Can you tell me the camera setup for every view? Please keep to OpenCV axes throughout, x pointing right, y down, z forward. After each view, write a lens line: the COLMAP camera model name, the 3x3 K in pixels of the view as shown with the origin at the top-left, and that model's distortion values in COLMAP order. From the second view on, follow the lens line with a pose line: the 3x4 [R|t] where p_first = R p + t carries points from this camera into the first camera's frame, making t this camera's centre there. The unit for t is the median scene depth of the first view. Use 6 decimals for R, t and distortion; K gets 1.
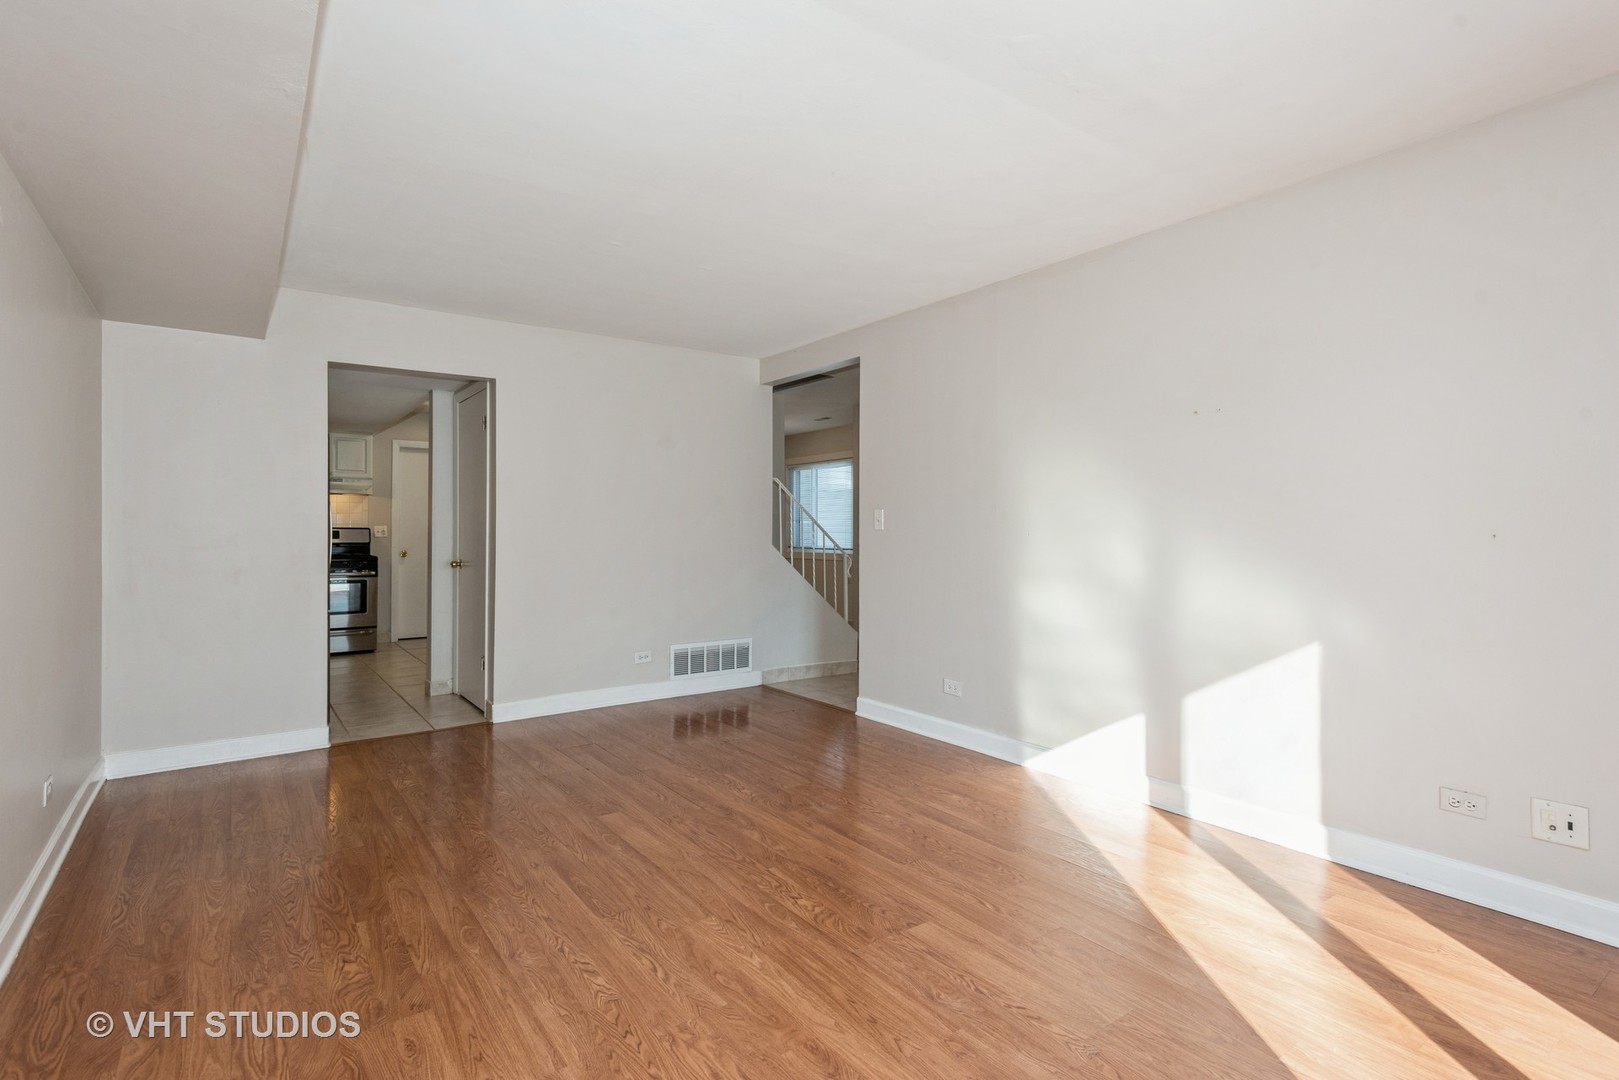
lens RADIAL K [[755.1, 0, 816.1], [0, 755.1, 525.3], [0, 0, 1]] dist [0.001665, -0.000888]
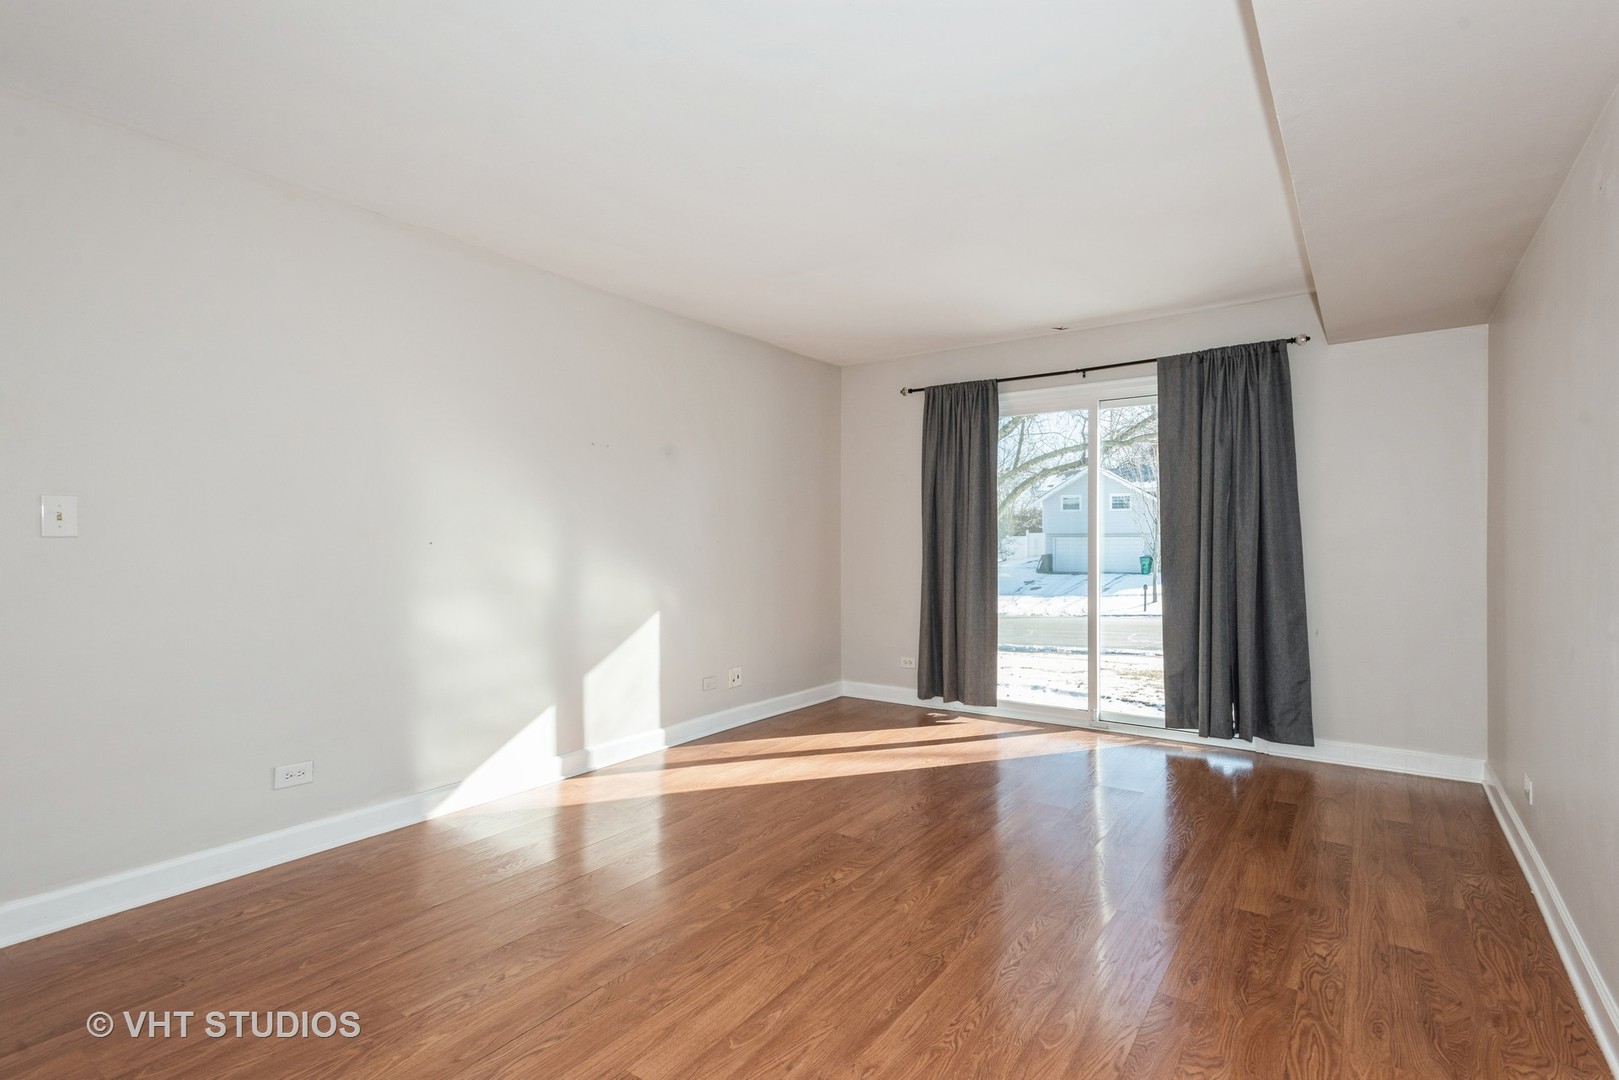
lens RADIAL K [[755.1, 0, 811.3], [0, 755.1, 543.9], [0, 0, 1]] dist [0.001665, -0.000888]
pose [[-0.279199, -0.007751, 0.960202, -1.032267], [-0.001923, 0.999970, 0.007512, 0.007705], [-0.960231, 0.000251, -0.279205, 1.314464]]
